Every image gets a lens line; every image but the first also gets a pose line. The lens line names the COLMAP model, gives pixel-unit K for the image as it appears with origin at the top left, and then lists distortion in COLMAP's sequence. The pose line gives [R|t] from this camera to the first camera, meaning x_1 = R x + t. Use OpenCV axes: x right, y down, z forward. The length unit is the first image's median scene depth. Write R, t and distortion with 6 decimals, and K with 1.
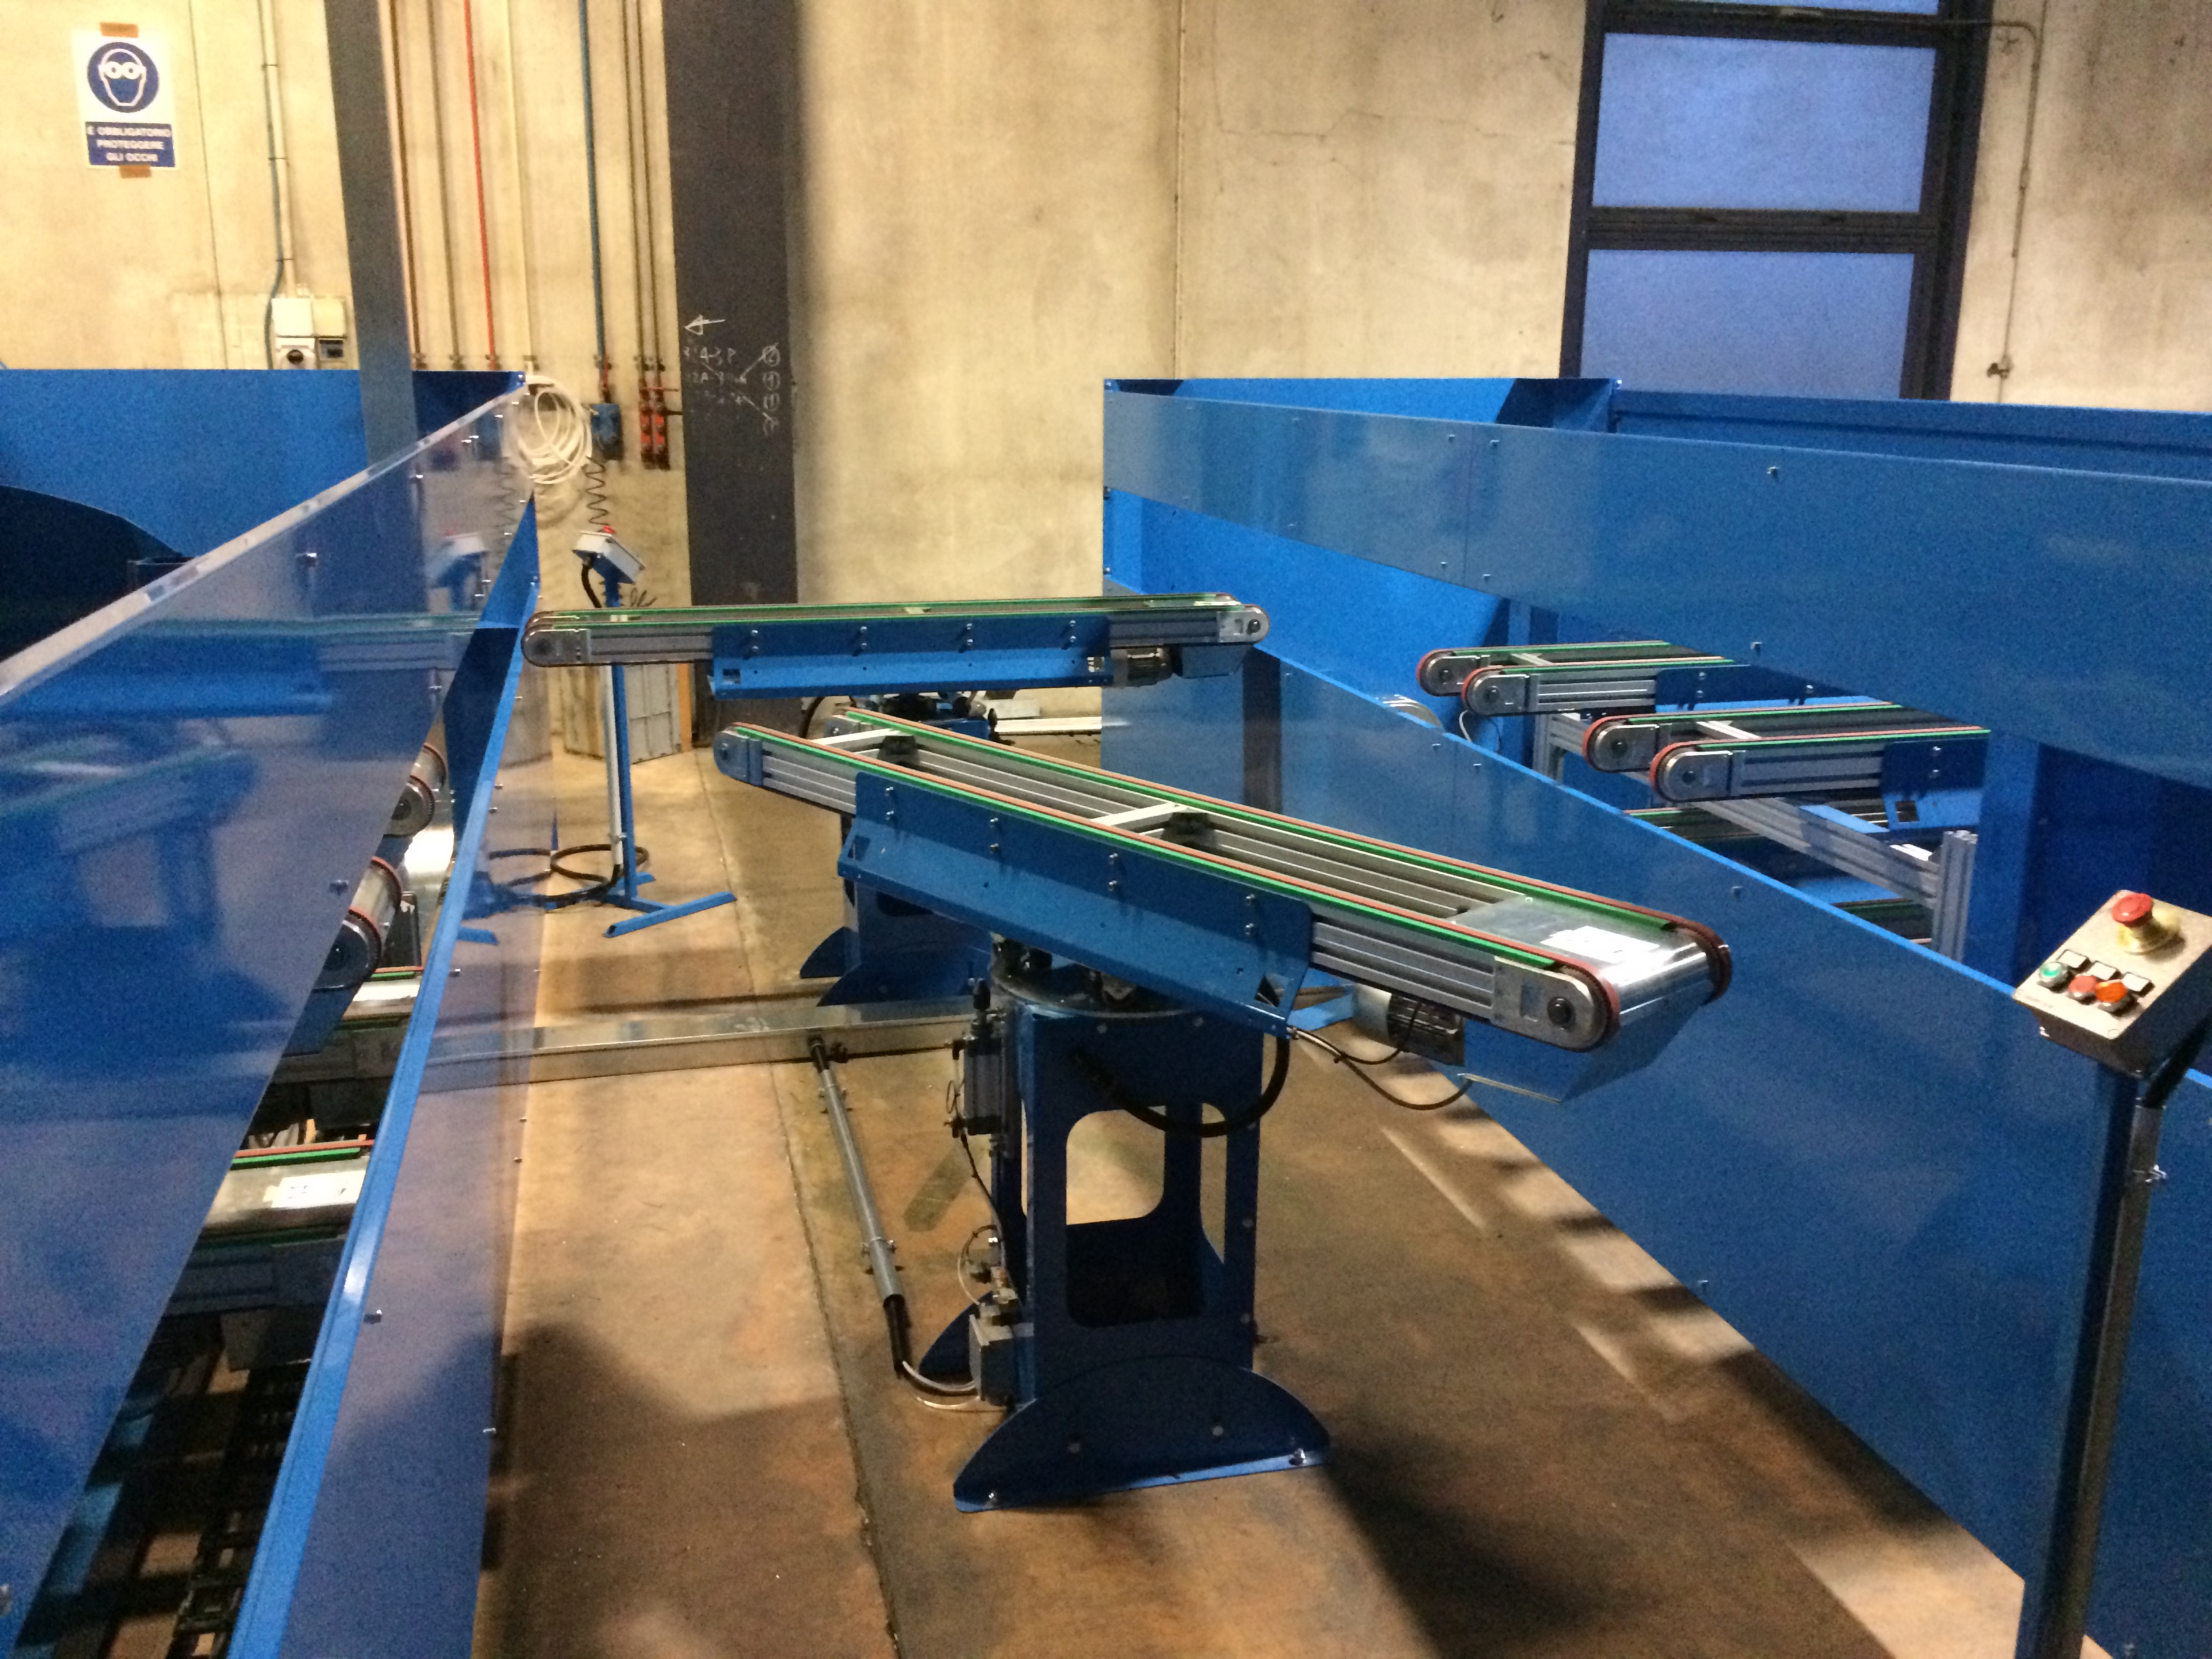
lens RADIAL K [[1896.0, 0, 1093.5], [0, 1896.0, 820.9], [0, 0, 1]] dist [0.082688, -0.116868]
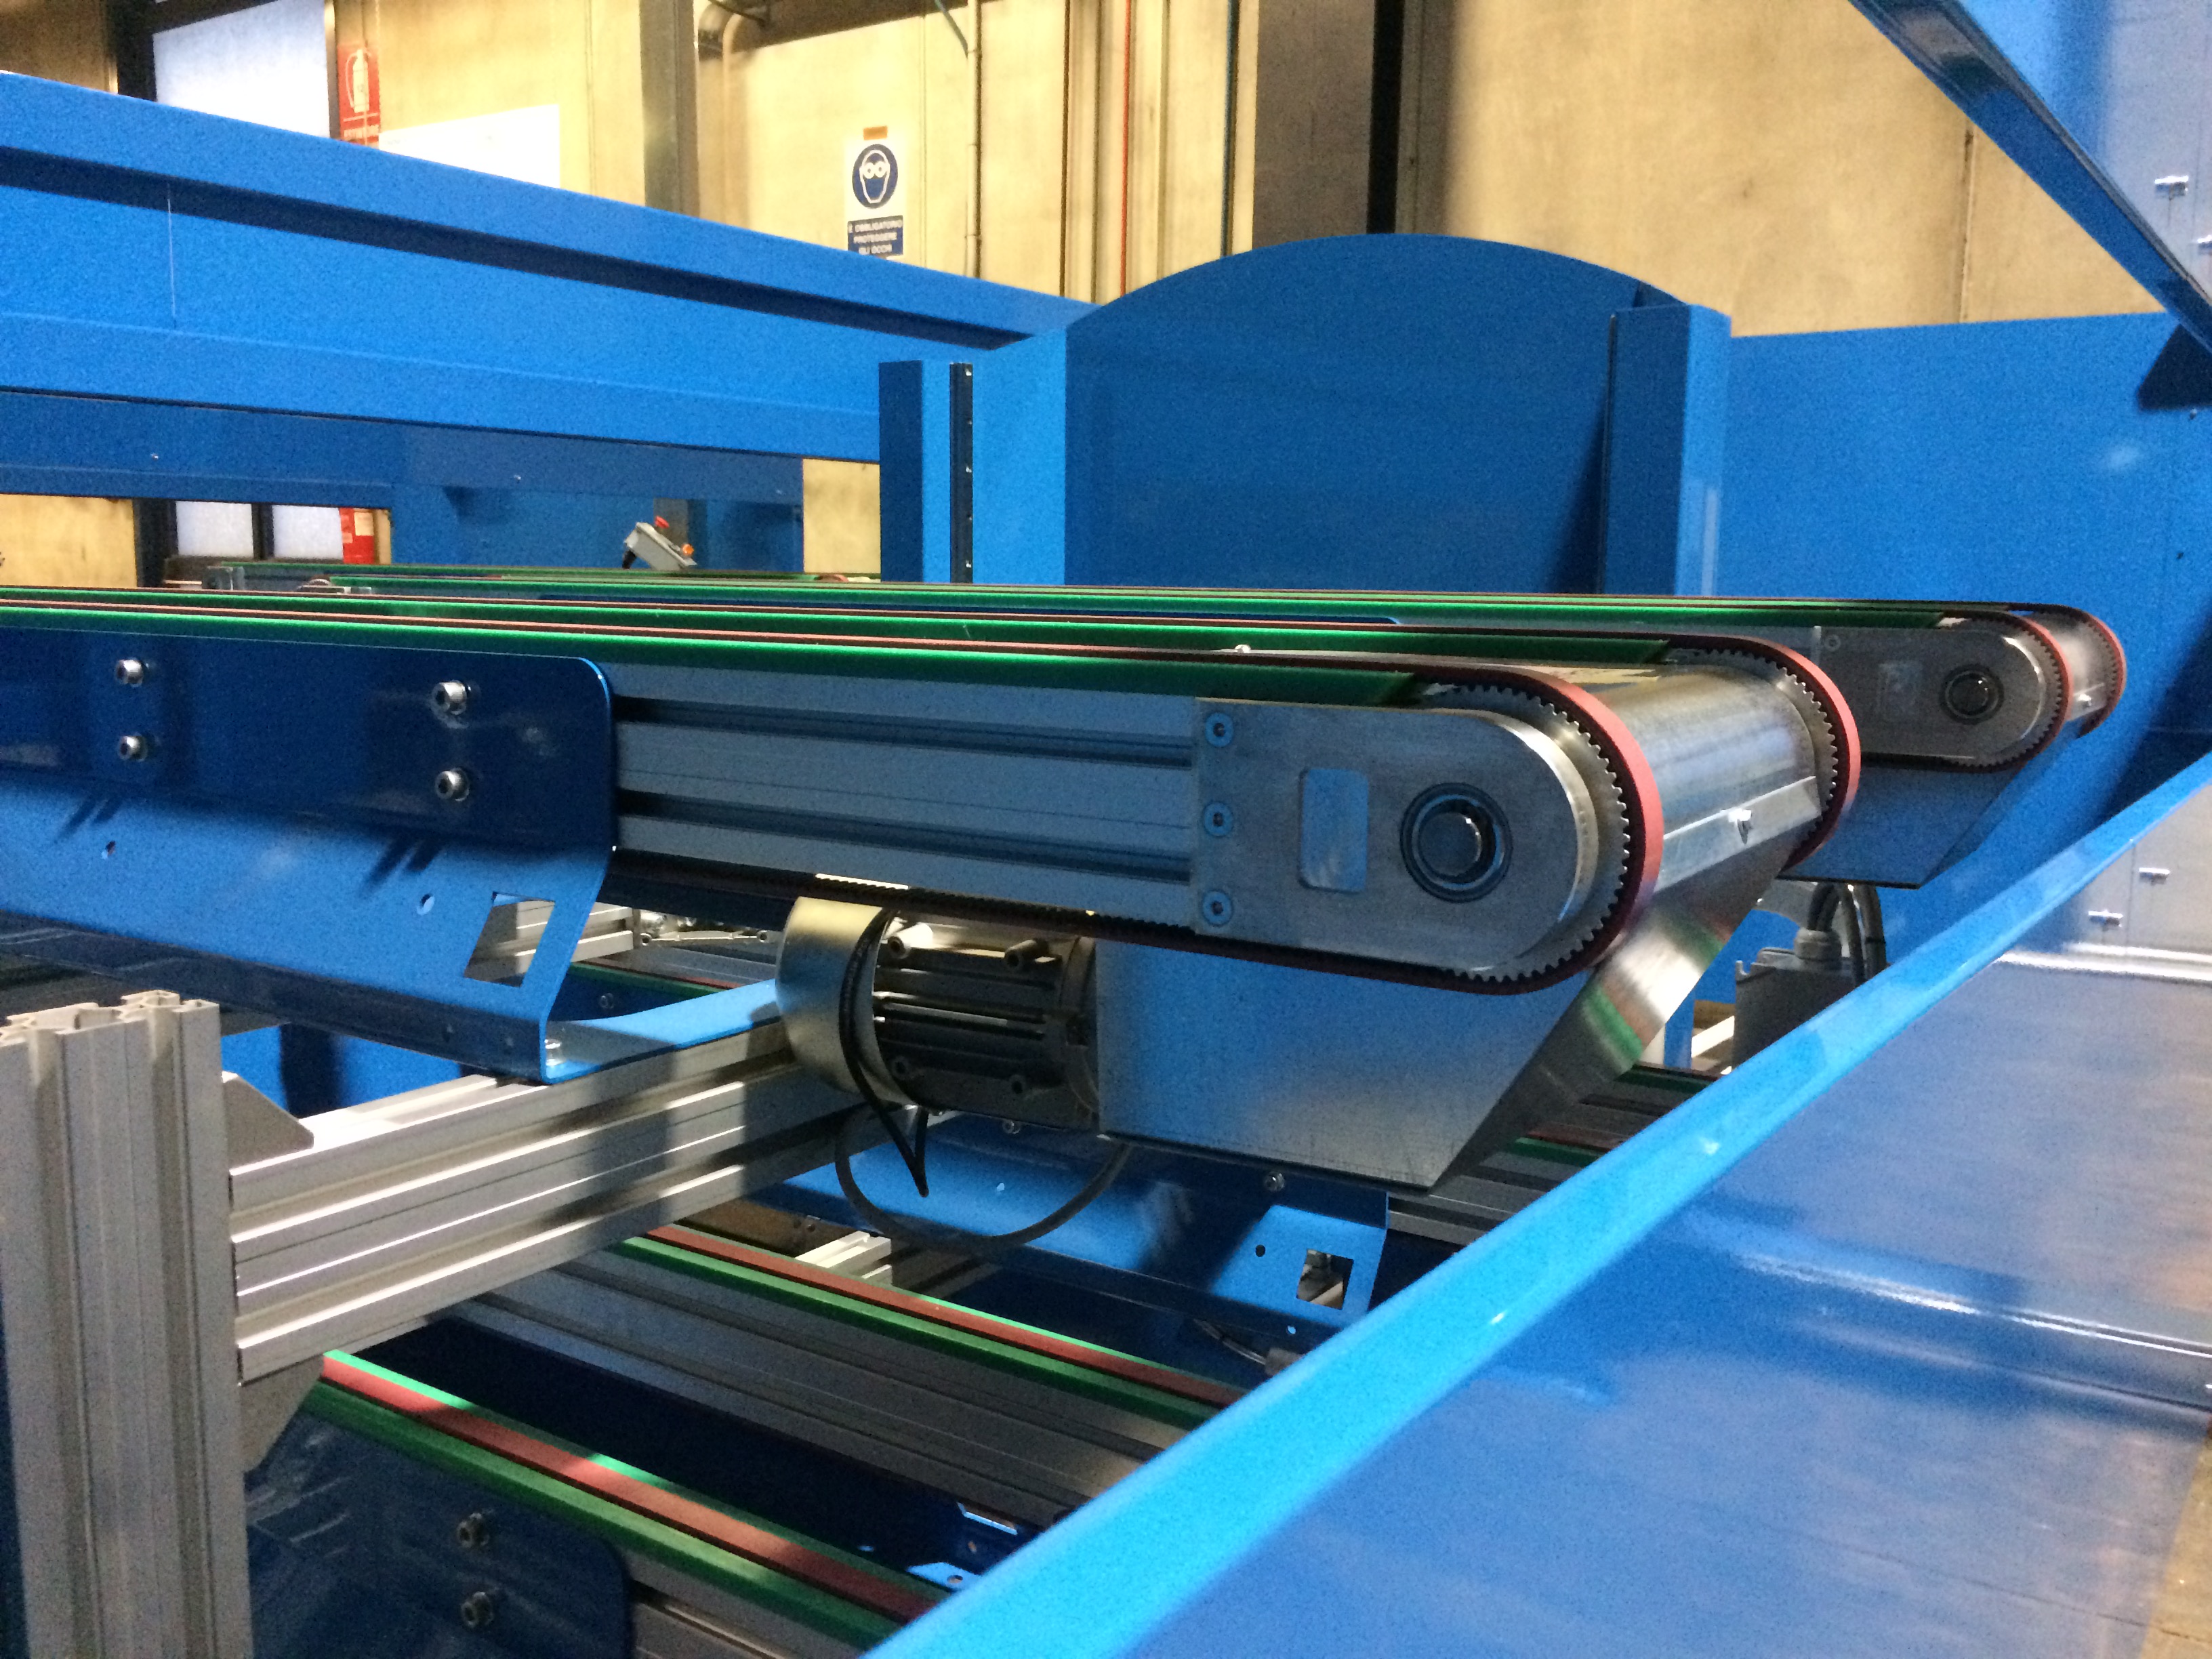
lens RADIAL K [[1896.0, 0, 1104.4], [0, 1896.0, 827.1], [0, 0, 1]] dist [0.082688, -0.116868]
pose [[0.655563, 0.104054, -0.747937, 0.388061], [-0.192226, 0.980828, -0.032032, -0.016903], [0.730264, 0.164772, 0.662997, 0.406626]]
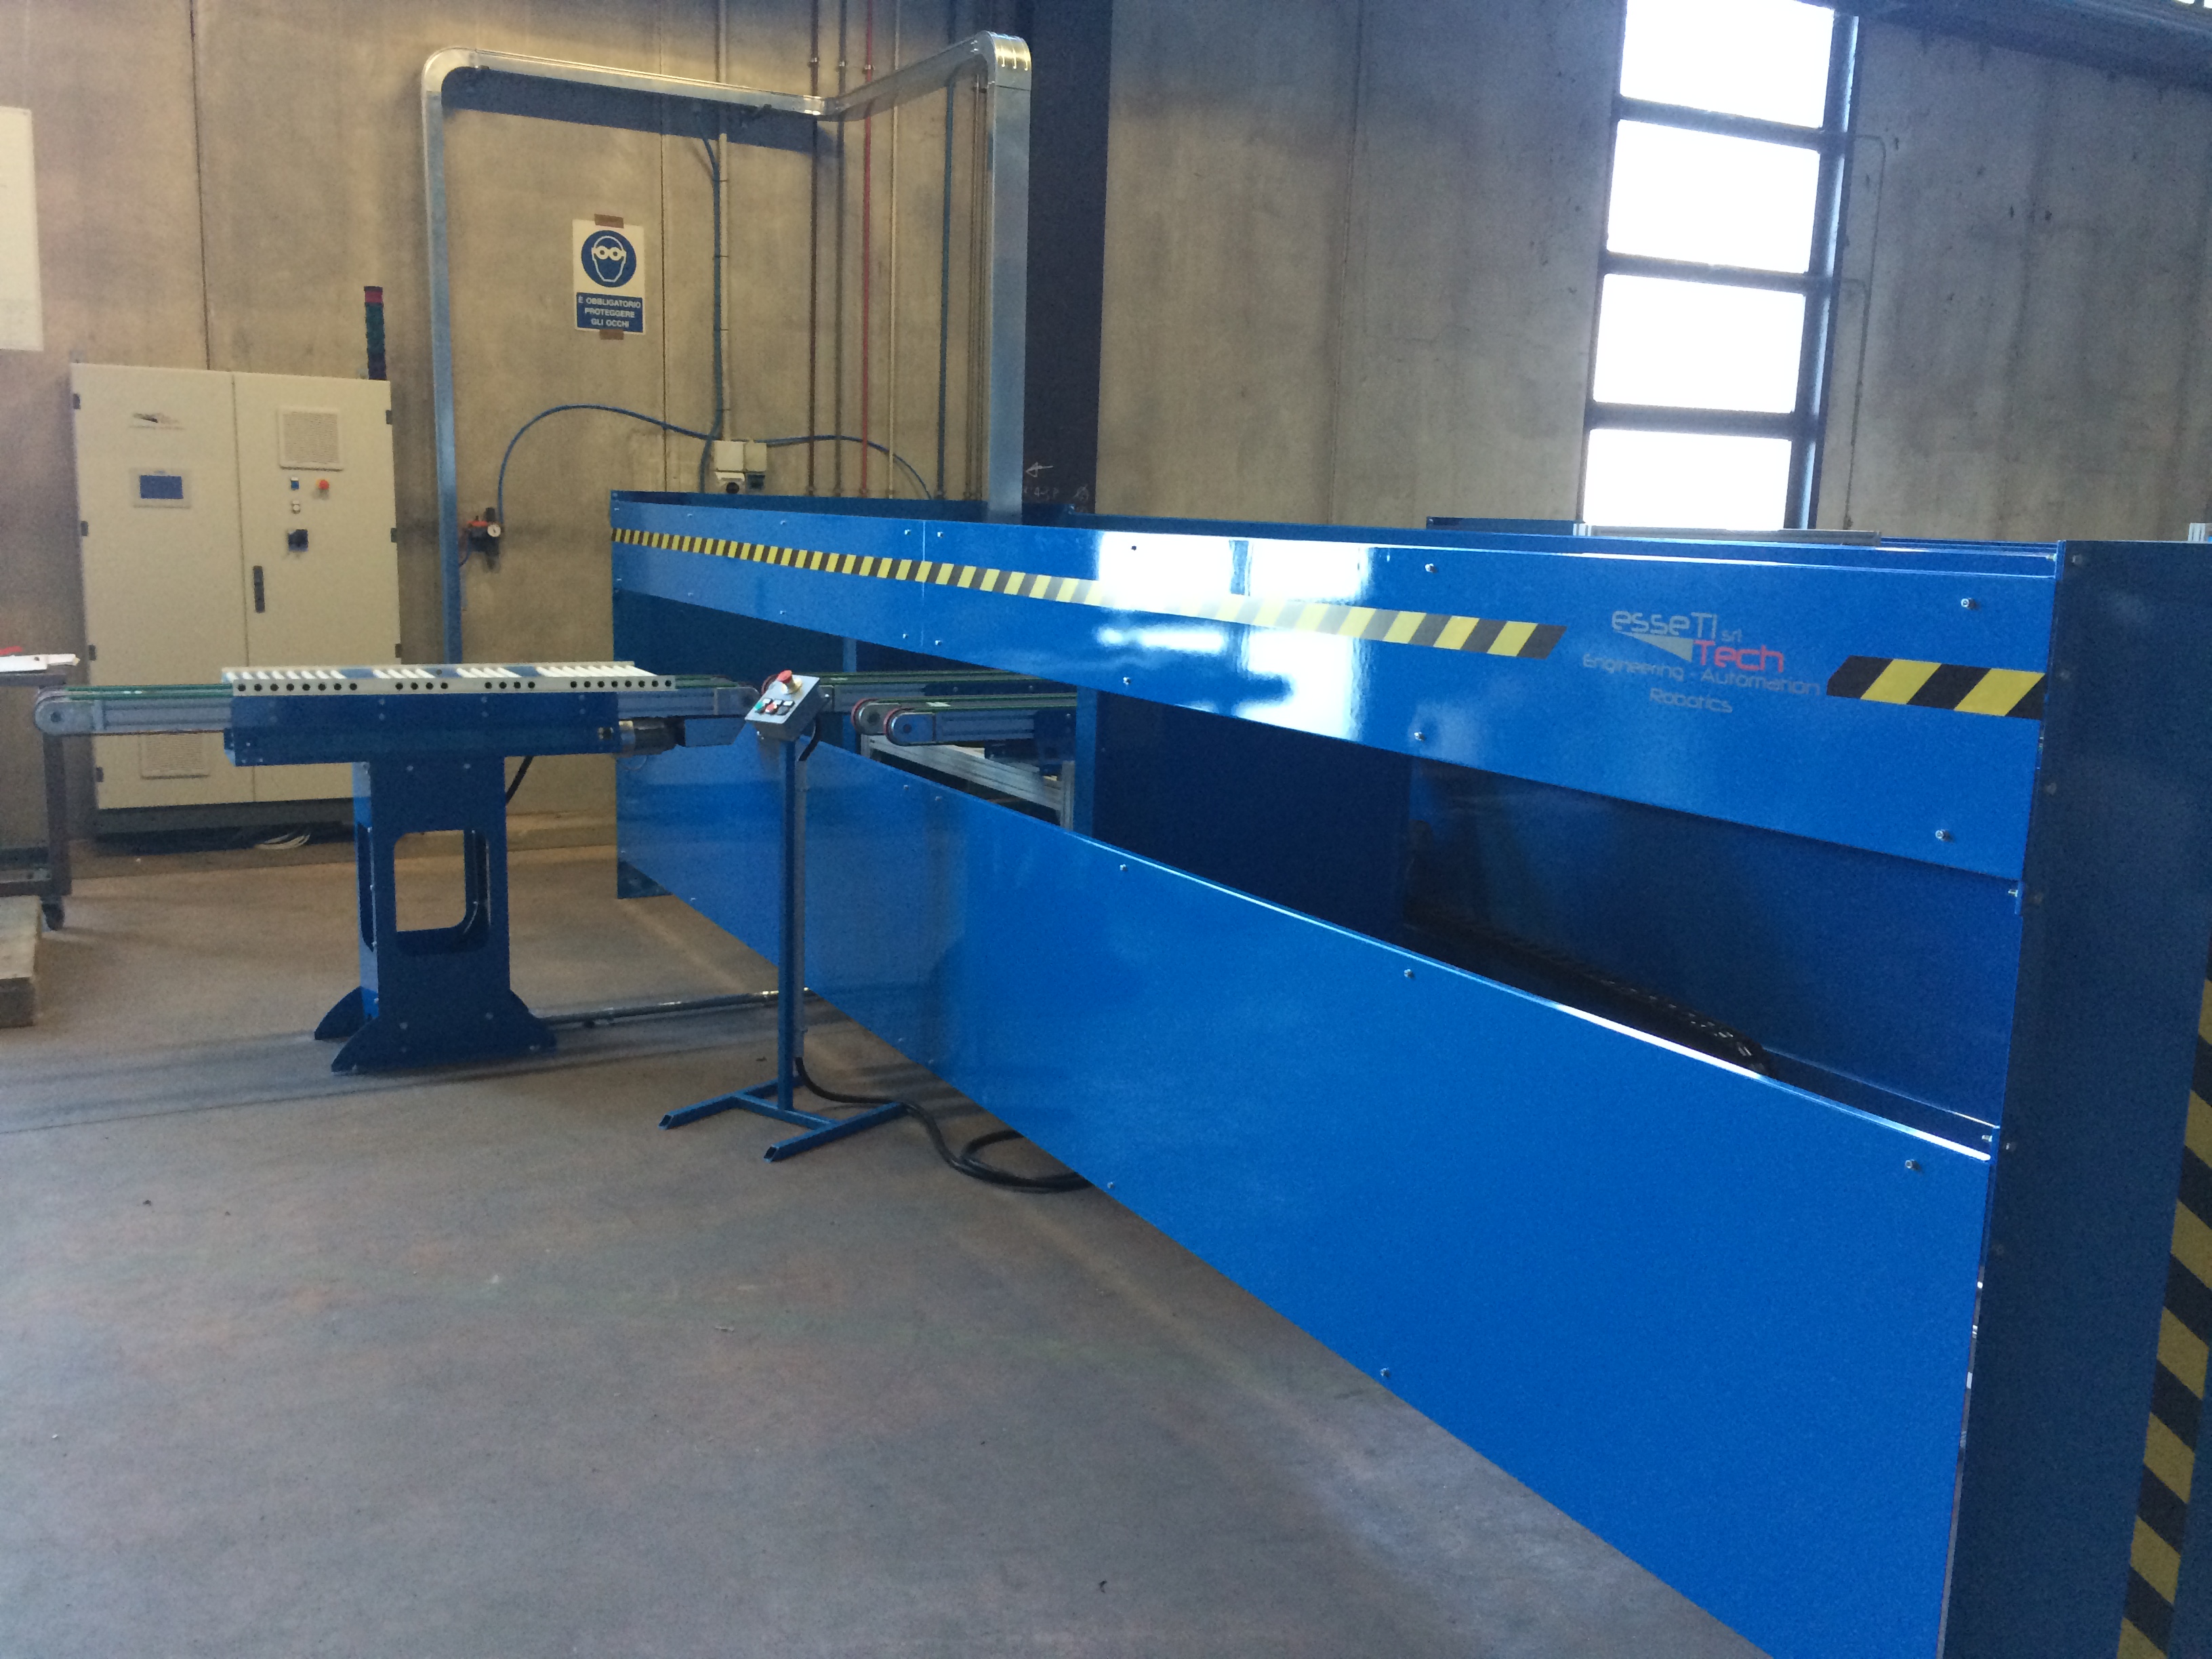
lens RADIAL K [[1896.0, 0, 1100.6], [0, 1896.0, 830.7], [0, 0, 1]] dist [0.082688, -0.116868]
pose [[0.968524, -0.018332, 0.248245, -0.470031], [0.034971, 0.997414, -0.062783, 0.061530], [-0.246452, 0.069489, 0.966661, -0.219443]]
